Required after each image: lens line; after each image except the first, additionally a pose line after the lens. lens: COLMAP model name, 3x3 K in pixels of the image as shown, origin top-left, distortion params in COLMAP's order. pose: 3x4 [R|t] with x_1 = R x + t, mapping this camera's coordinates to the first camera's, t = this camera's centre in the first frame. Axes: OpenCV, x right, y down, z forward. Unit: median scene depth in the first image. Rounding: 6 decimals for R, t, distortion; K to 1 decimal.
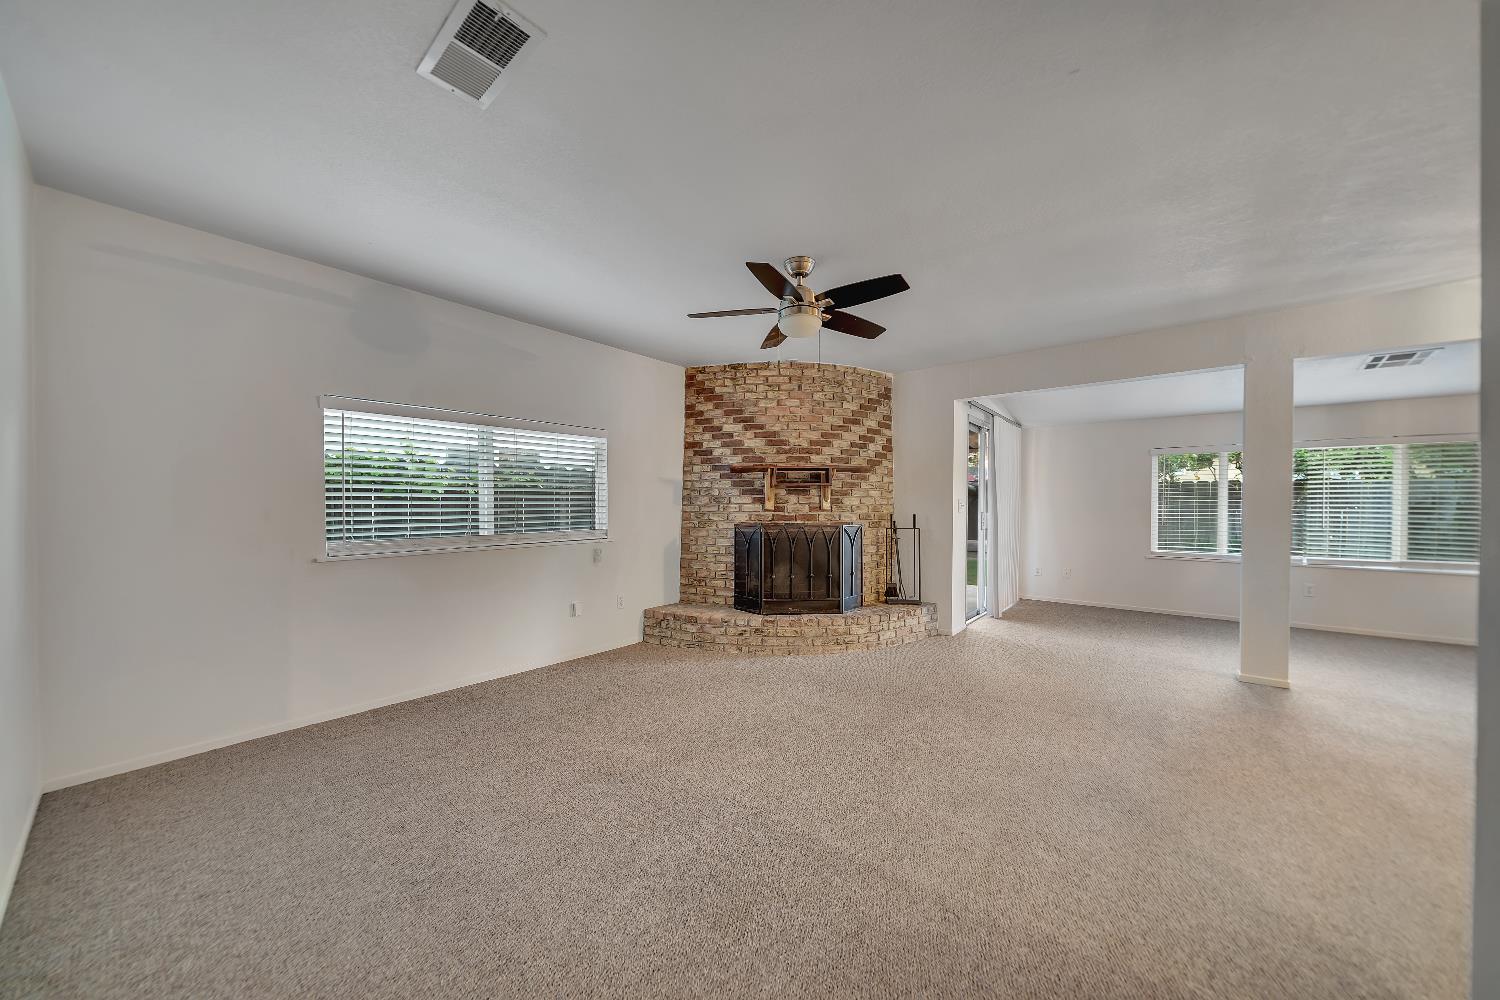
lens RADIAL K [[518.3, 0, 746.4], [0, 518.3, 506.8], [0, 0, 1]] dist [-0.006682, 0.000574]
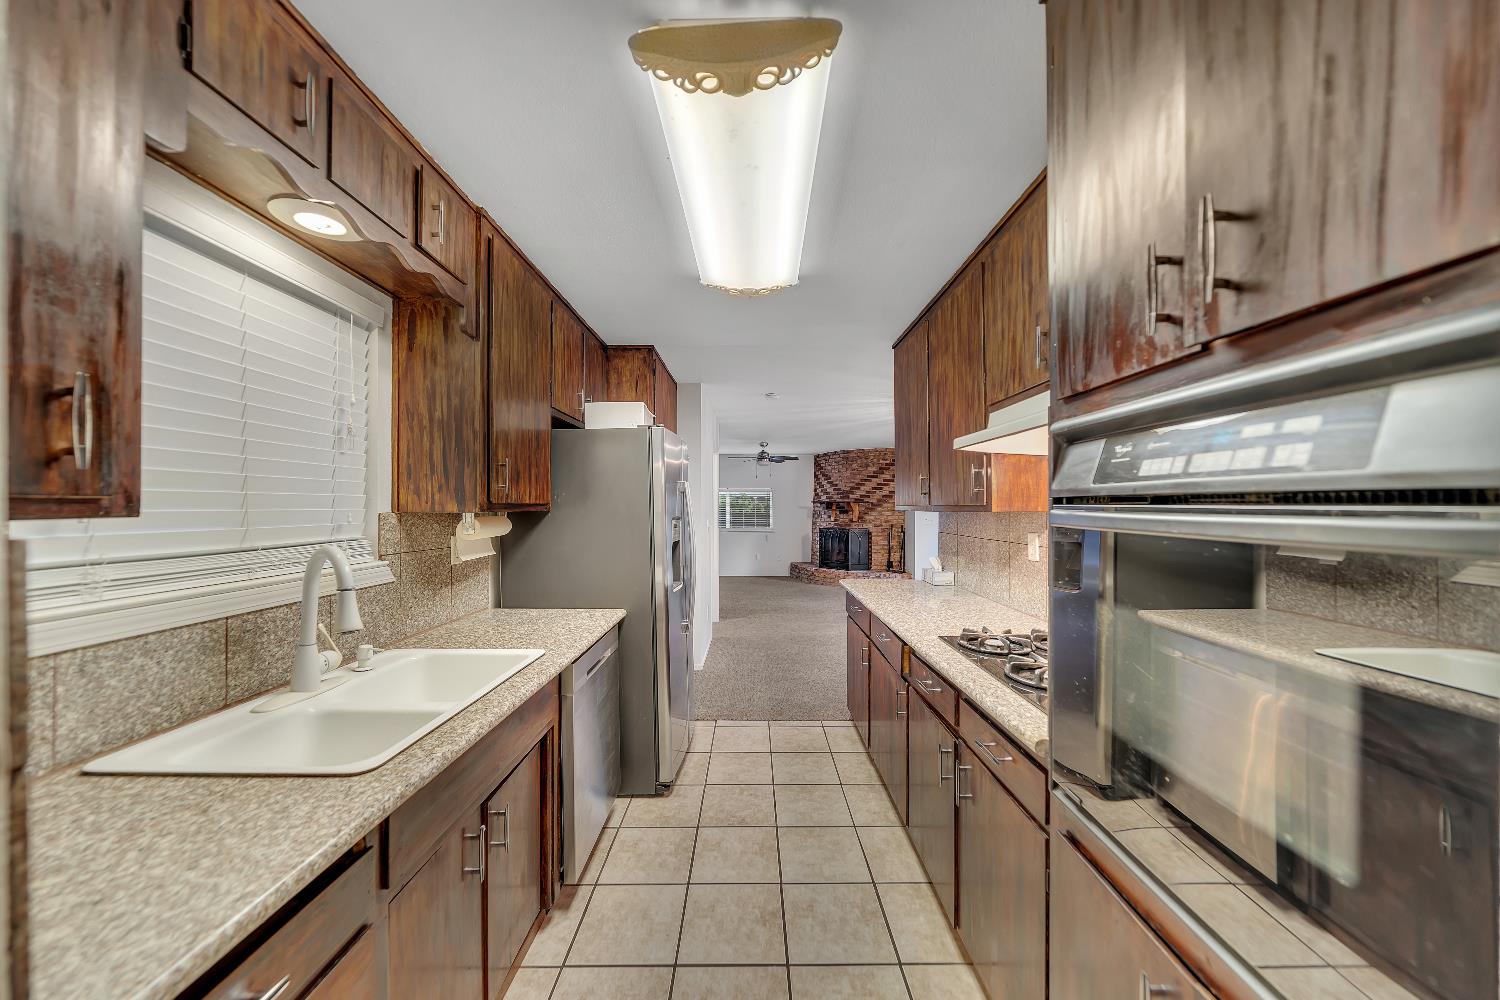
lens RADIAL K [[518.3, 0, 751.0], [0, 518.3, 502.5], [0, 0, 1]] dist [-0.006682, 0.000574]
pose [[0.635164, -0.011252, -0.772295, 1.448936], [-0.002513, 0.999858, -0.016635, -0.033509], [0.772373, 0.012507, 0.635046, -0.609775]]
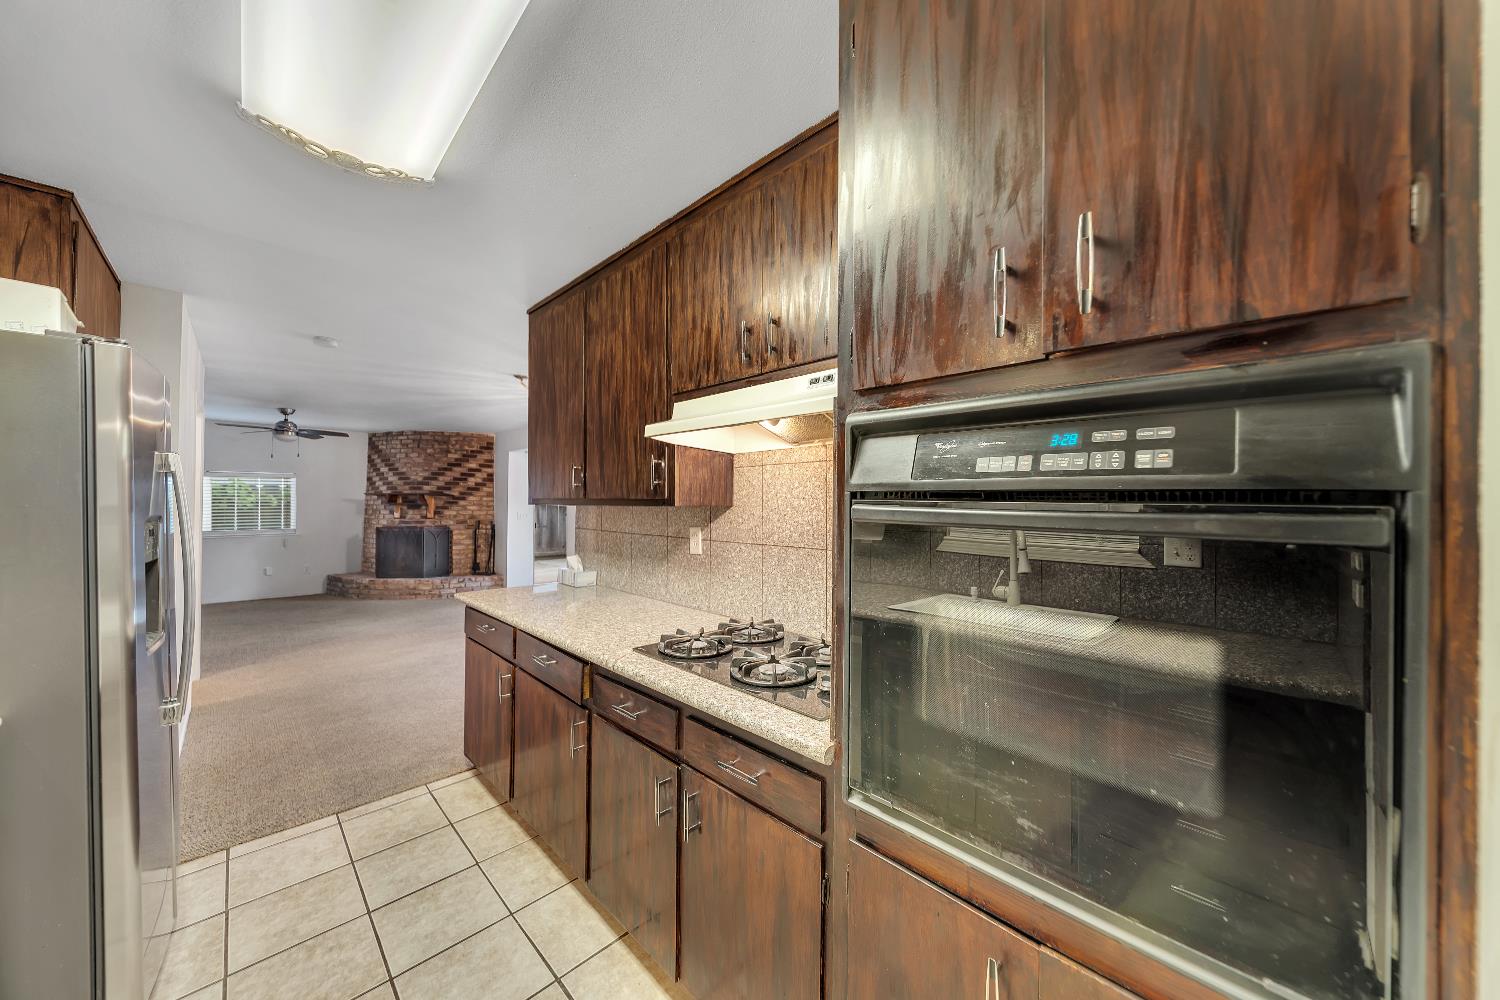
lens RADIAL K [[518.3, 0, 753.6], [0, 518.3, 496.8], [0, 0, 1]] dist [-0.006682, 0.000574]
pose [[0.995856, 0.000100, -0.090941, 1.341470], [-0.001750, 0.999835, -0.018069, -0.033859], [0.090924, 0.018154, 0.995692, -0.584493]]
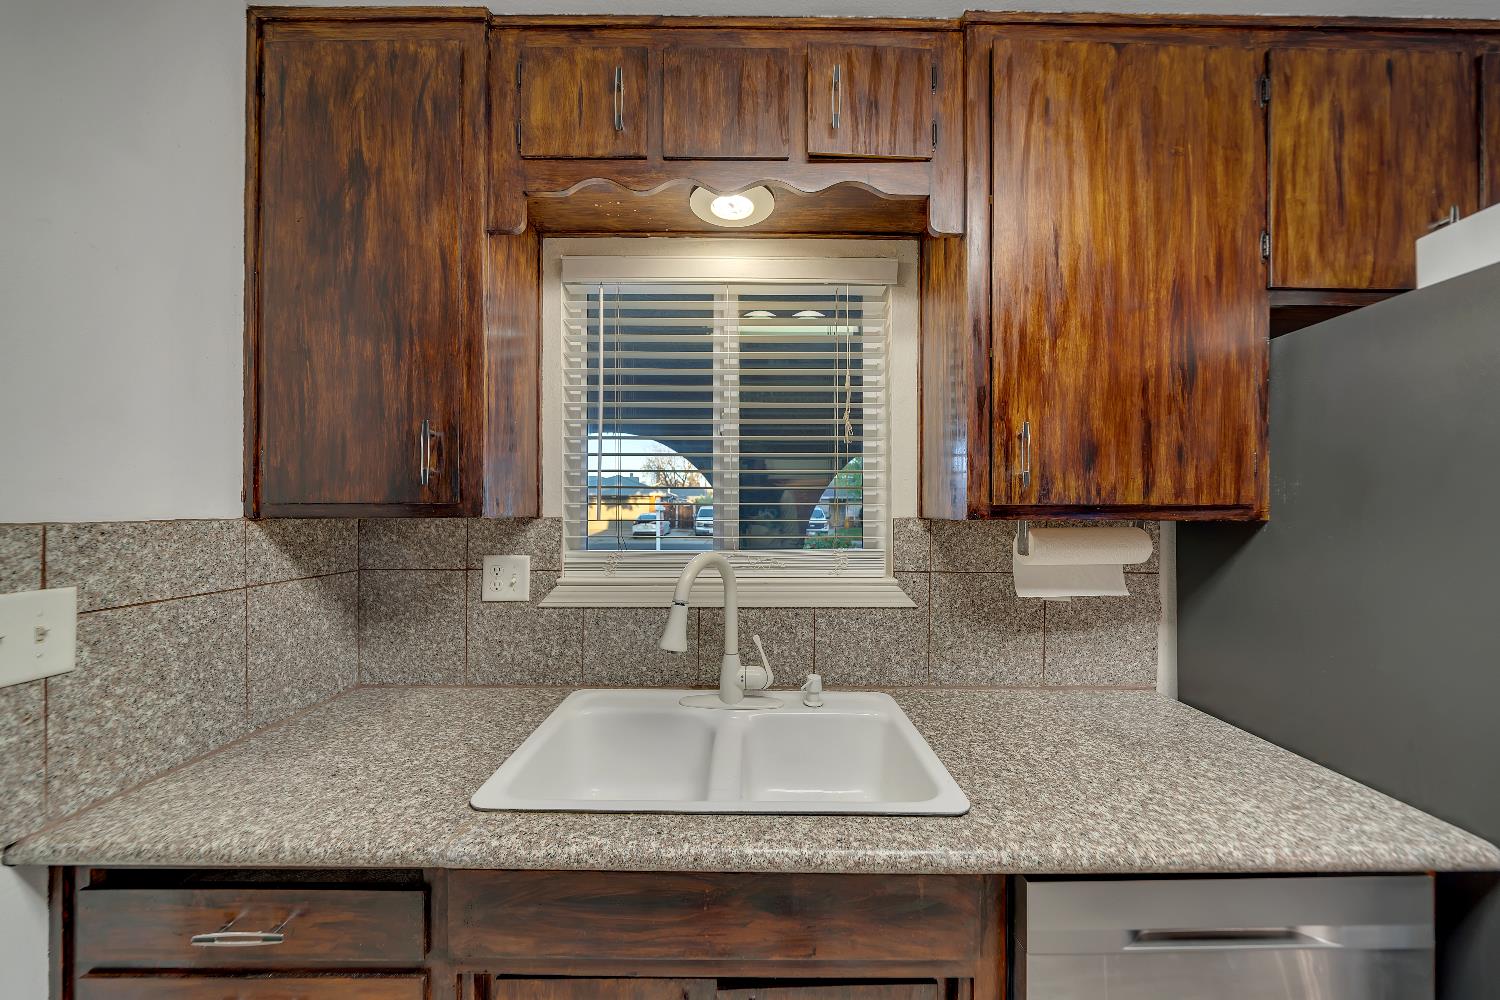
lens RADIAL K [[518.3, 0, 755.1], [0, 518.3, 508.2], [0, 0, 1]] dist [-0.006682, 0.000574]
pose [[-0.767771, -0.006074, -0.640696, 1.240612], [-0.011209, 0.999929, 0.003953, -0.037324], [0.640626, 0.010216, -0.767785, -0.399305]]
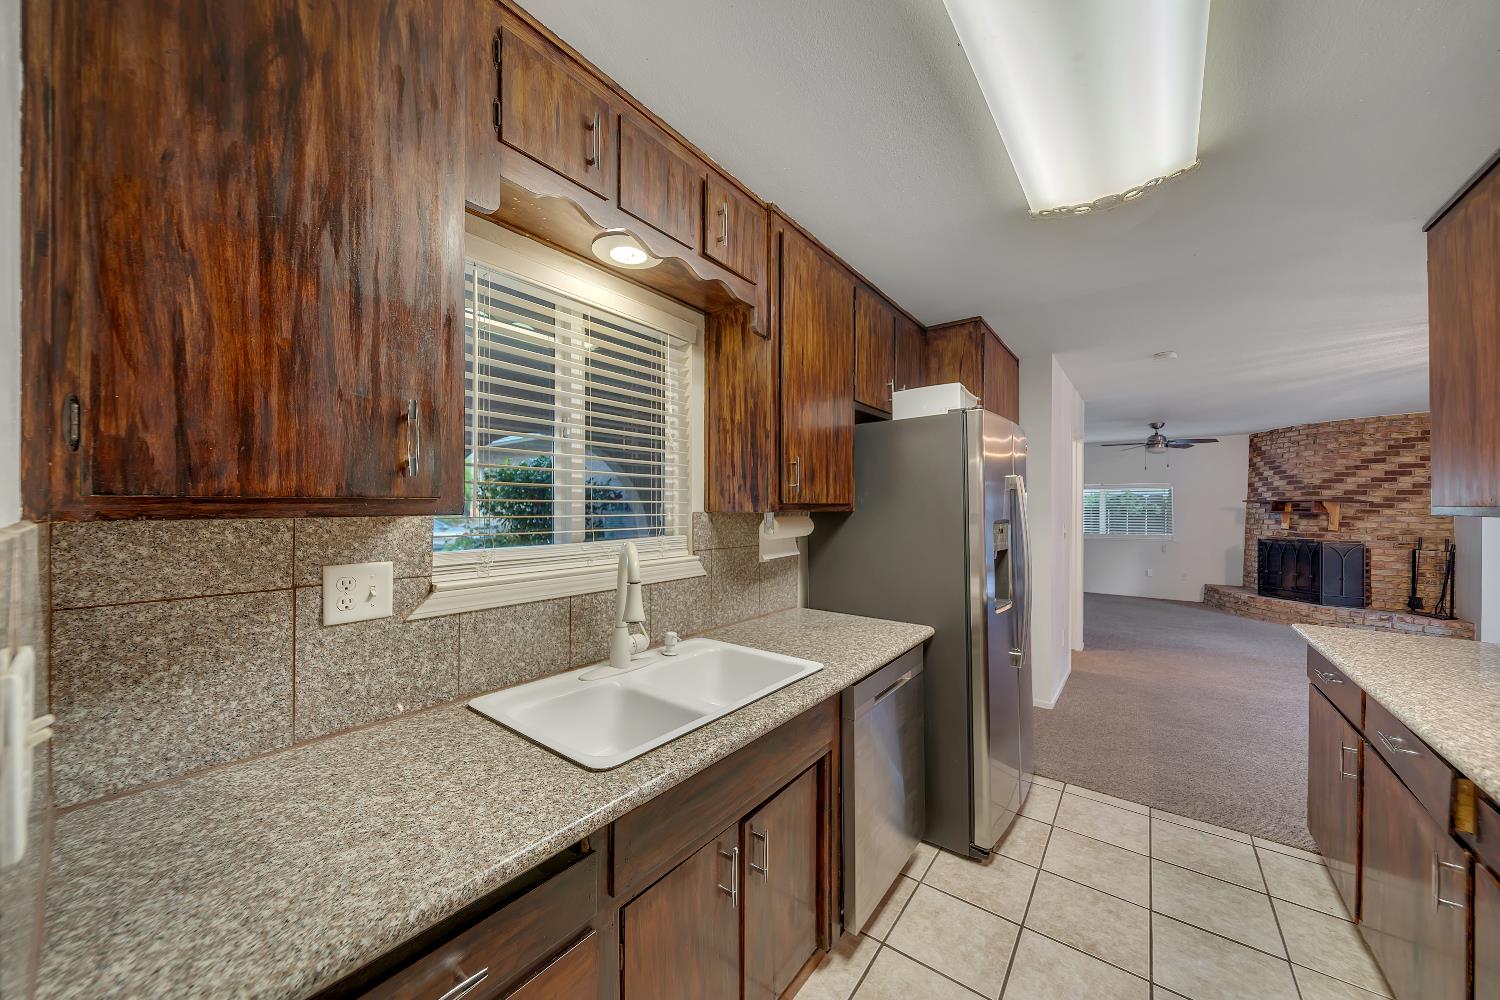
lens RADIAL K [[518.3, 0, 753.0], [0, 518.3, 505.1], [0, 0, 1]] dist [-0.006682, 0.000574]
pose [[0.039195, -0.006200, -0.999212, 1.403376], [-0.010882, 0.999919, -0.006631, -0.034781], [0.999172, 0.011134, 0.039125, -0.547669]]
